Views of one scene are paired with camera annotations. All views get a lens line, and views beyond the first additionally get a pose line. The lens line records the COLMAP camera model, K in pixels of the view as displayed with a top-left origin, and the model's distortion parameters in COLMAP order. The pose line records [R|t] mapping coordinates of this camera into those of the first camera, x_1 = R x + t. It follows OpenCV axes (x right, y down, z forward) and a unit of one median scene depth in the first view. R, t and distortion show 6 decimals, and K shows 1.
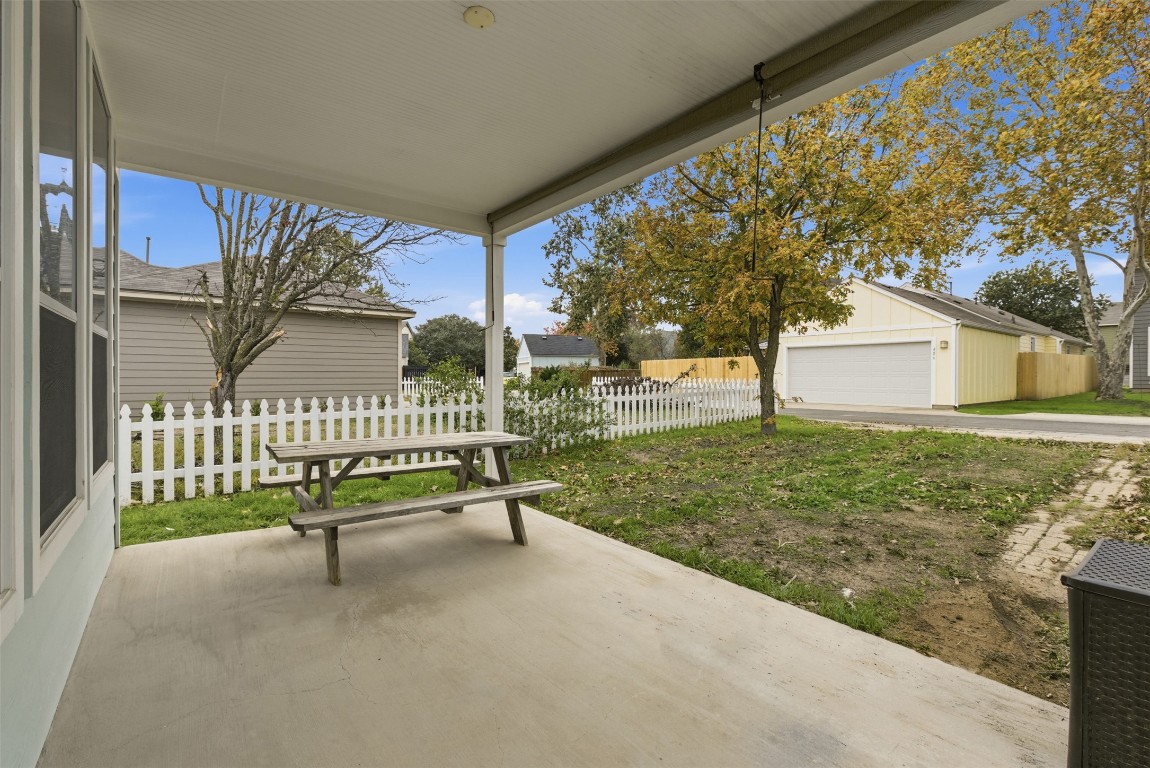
lens RADIAL K [[518.1, 0, 573.0], [0, 518.1, 379.3], [0, 0, 1]] dist [-0.002232, -0.000359]
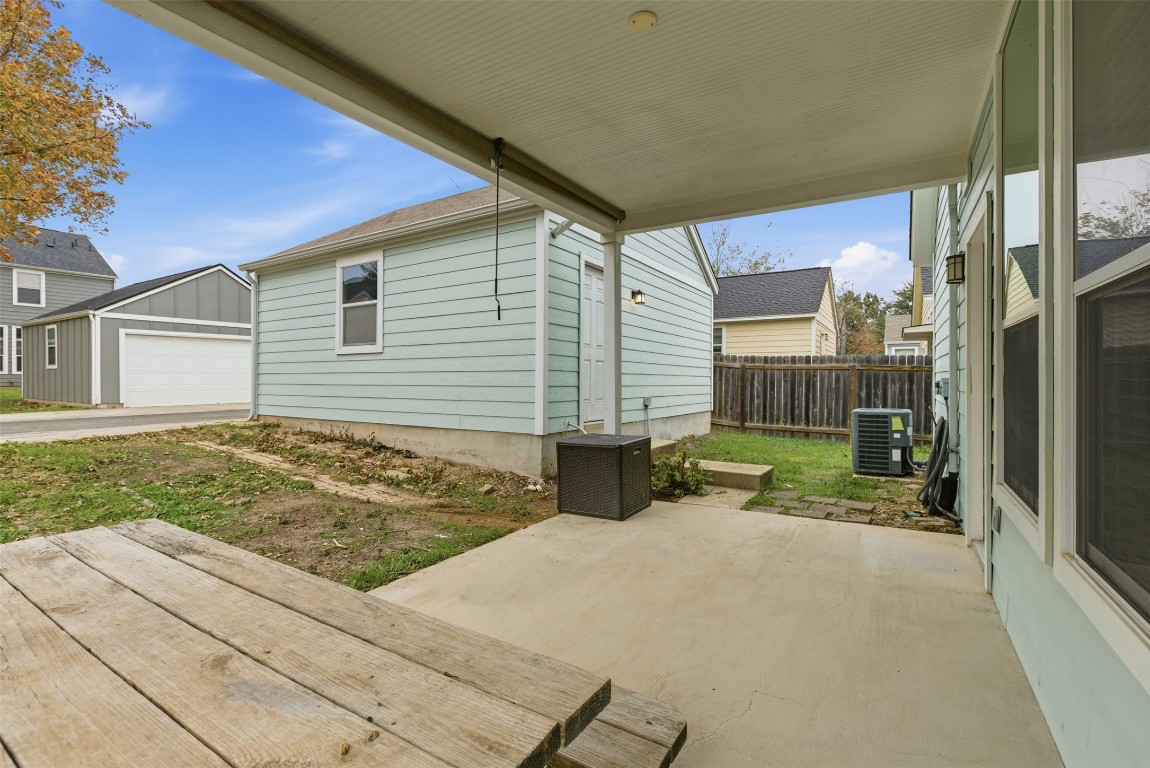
lens RADIAL K [[518.1, 0, 573.0], [0, 518.1, 379.3], [0, 0, 1]] dist [-0.002232, -0.000359]
pose [[-0.348303, -0.006777, 0.937357, -0.974743], [0.002099, 0.999966, 0.008009, -0.004798], [-0.937380, 0.004757, -0.348277, 1.326551]]
